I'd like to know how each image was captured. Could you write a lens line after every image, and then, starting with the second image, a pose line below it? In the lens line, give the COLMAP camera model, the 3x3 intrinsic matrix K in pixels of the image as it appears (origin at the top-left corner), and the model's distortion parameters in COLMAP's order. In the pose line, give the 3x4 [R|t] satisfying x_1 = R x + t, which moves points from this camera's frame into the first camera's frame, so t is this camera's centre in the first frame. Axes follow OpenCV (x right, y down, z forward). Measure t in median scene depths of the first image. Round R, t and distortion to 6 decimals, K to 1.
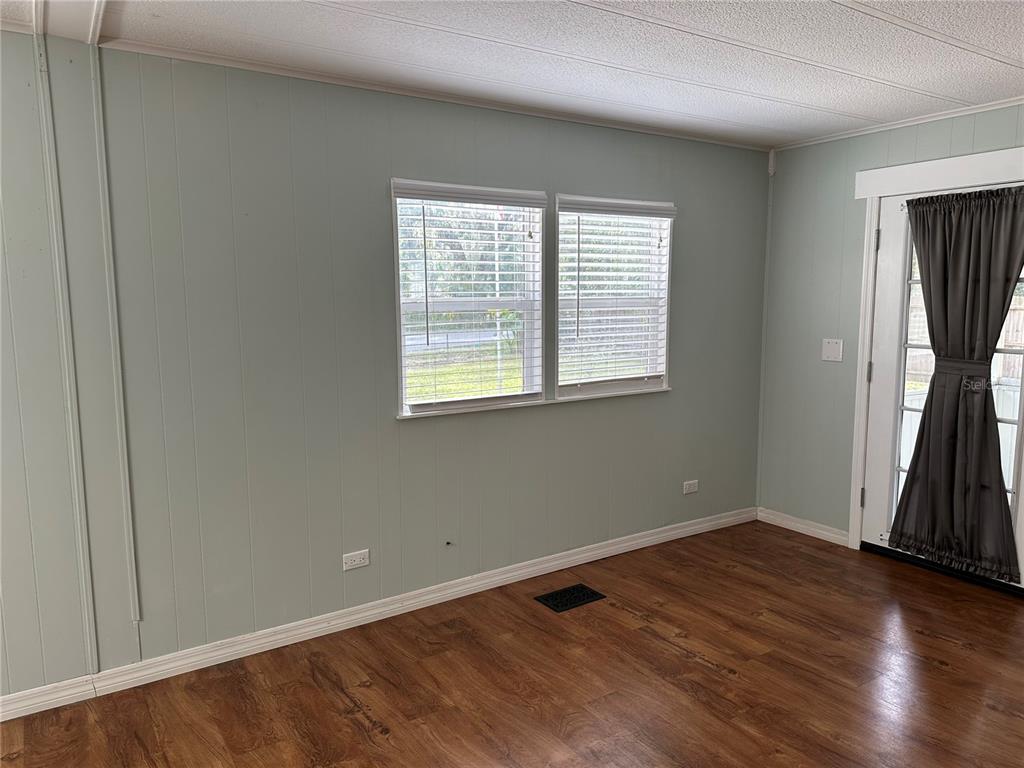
lens RADIAL K [[717.5, 0, 516.3], [0, 717.5, 387.1], [0, 0, 1]] dist [0.027275, -0.001542]
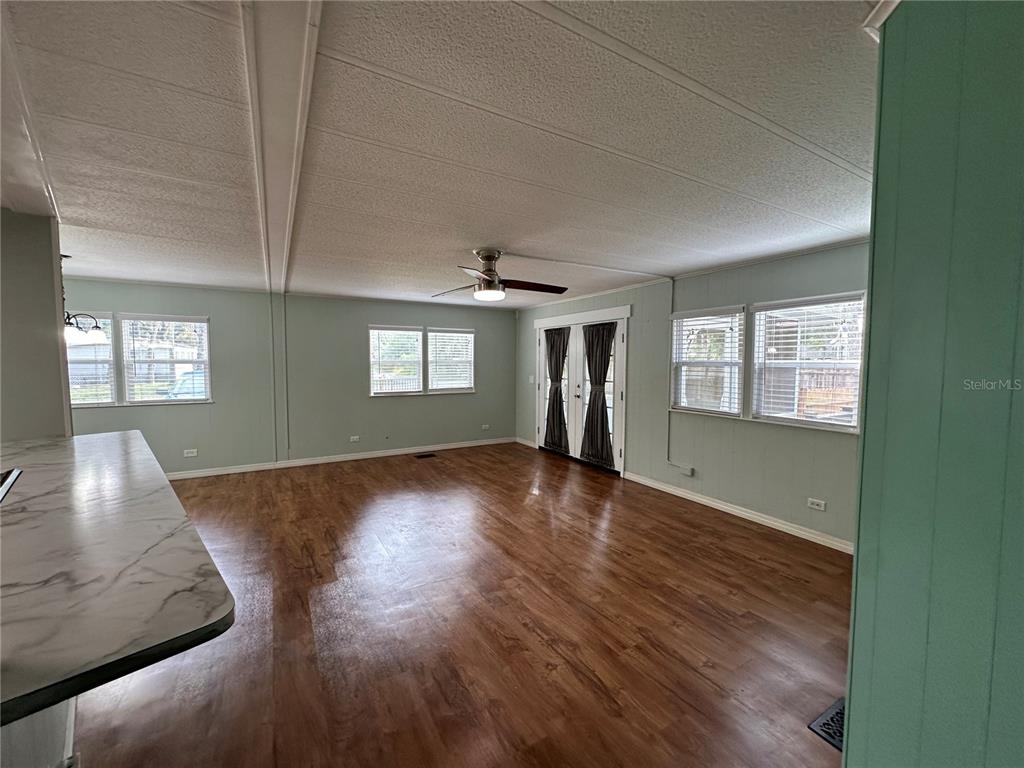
lens RADIAL K [[417.2, 0, 513.6], [0, 417.2, 388.7], [0, 0, 1]] dist [-0.004232, 0.000791]
pose [[0.998505, 0.015047, -0.052553, 0.503641], [-0.018068, 0.998182, -0.057494, 0.091111], [0.051593, 0.058358, 0.996962, -0.731965]]
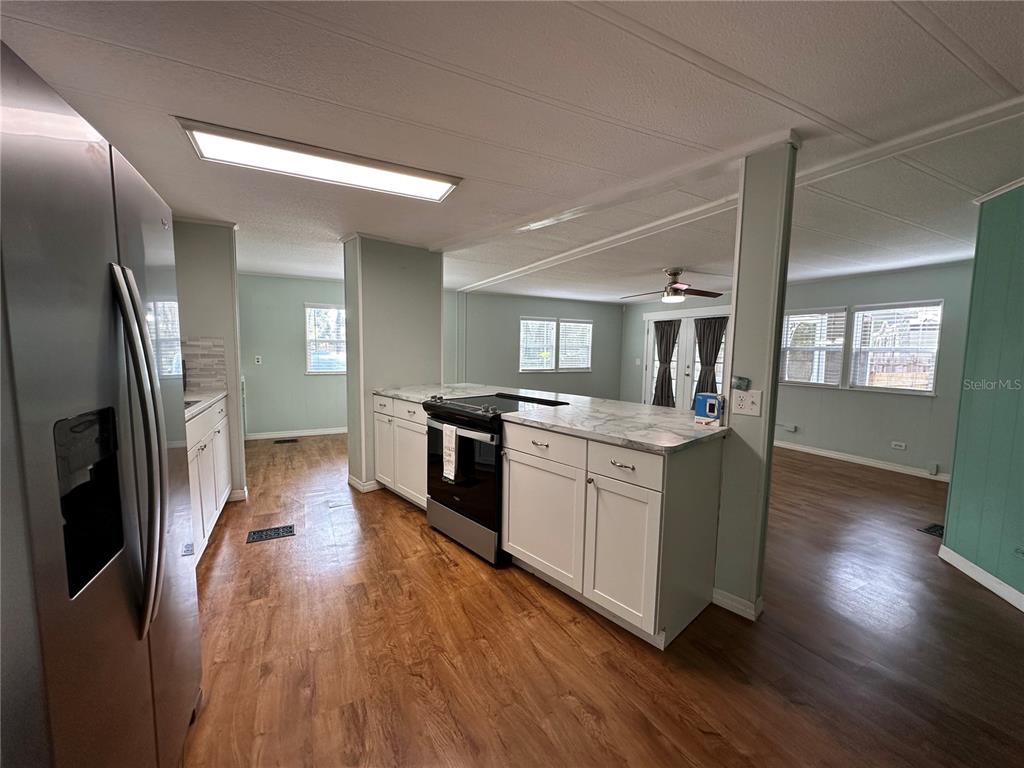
lens RADIAL K [[417.2, 0, 514.6], [0, 417.2, 388.2], [0, 0, 1]] dist [-0.004232, 0.000791]
pose [[0.994173, 0.034412, -0.102154, 0.053730], [-0.037788, 0.998795, -0.031302, 0.181278], [0.100954, 0.034980, 0.994276, -1.201336]]
